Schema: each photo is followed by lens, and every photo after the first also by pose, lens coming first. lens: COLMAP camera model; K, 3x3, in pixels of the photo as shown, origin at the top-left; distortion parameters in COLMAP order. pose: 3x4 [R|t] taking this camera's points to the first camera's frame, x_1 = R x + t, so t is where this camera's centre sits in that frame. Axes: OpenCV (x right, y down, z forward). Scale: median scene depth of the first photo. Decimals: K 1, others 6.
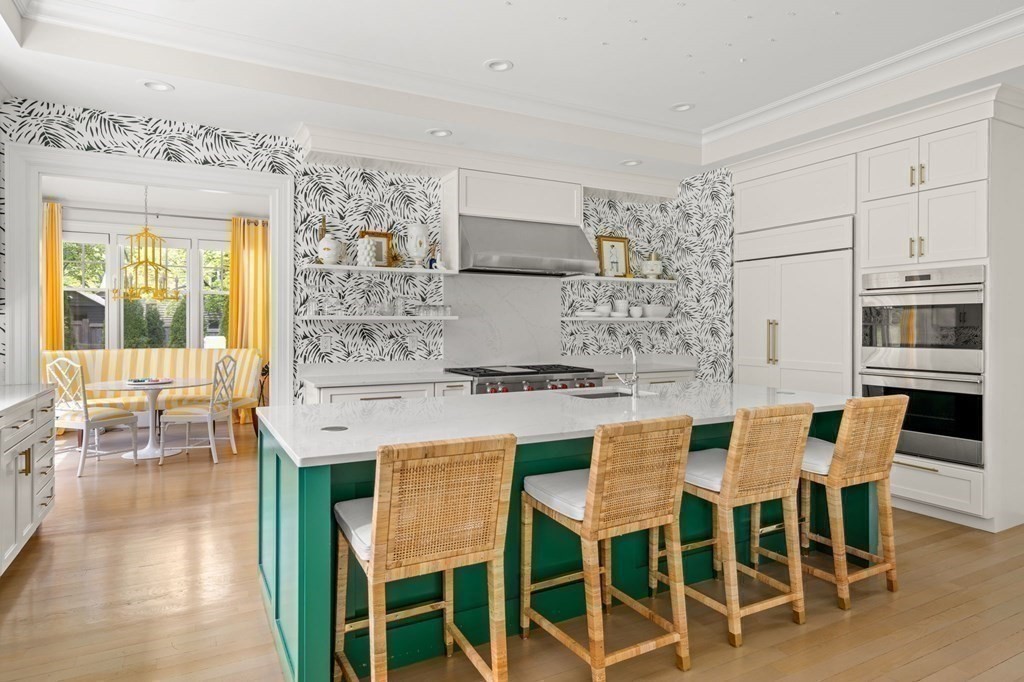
lens RADIAL K [[595.7, 0, 512.0], [0, 595.7, 341.0], [0, 0, 1]] dist [0.006124, 0.002473]
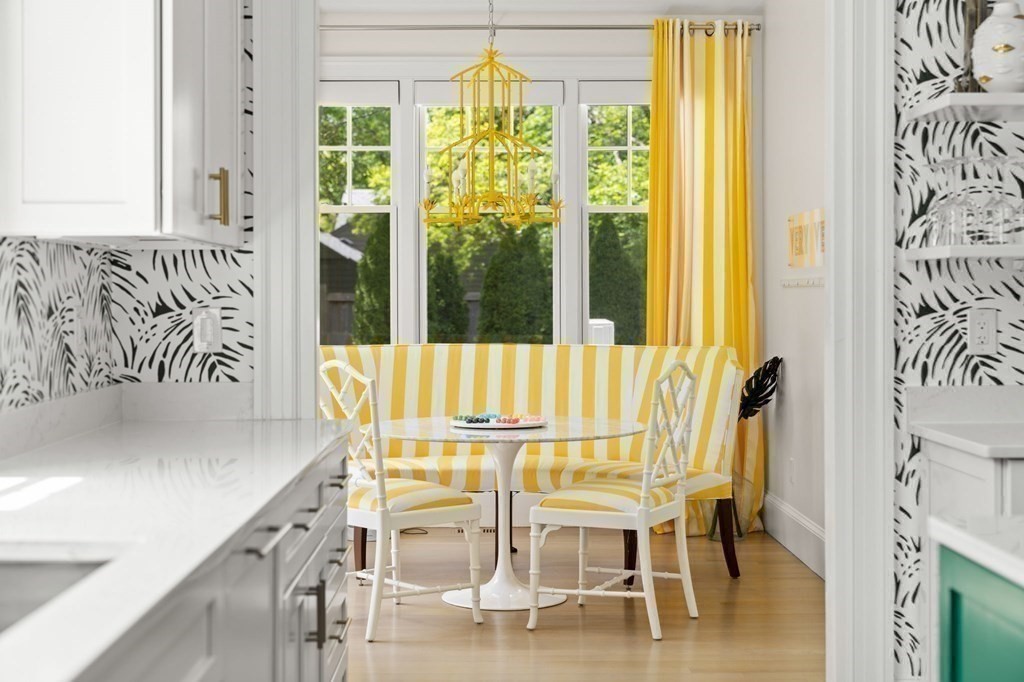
lens RADIAL K [[1495.9, 0, 512.0], [0, 1495.9, 341.0], [0, 0, 1]] dist [0.001027, -0.014457]
pose [[0.886256, 0.008717, -0.463113, -0.157087], [-0.007756, 0.999962, 0.003979, 0.009895], [0.463130, 0.000066, 0.886290, 0.116752]]
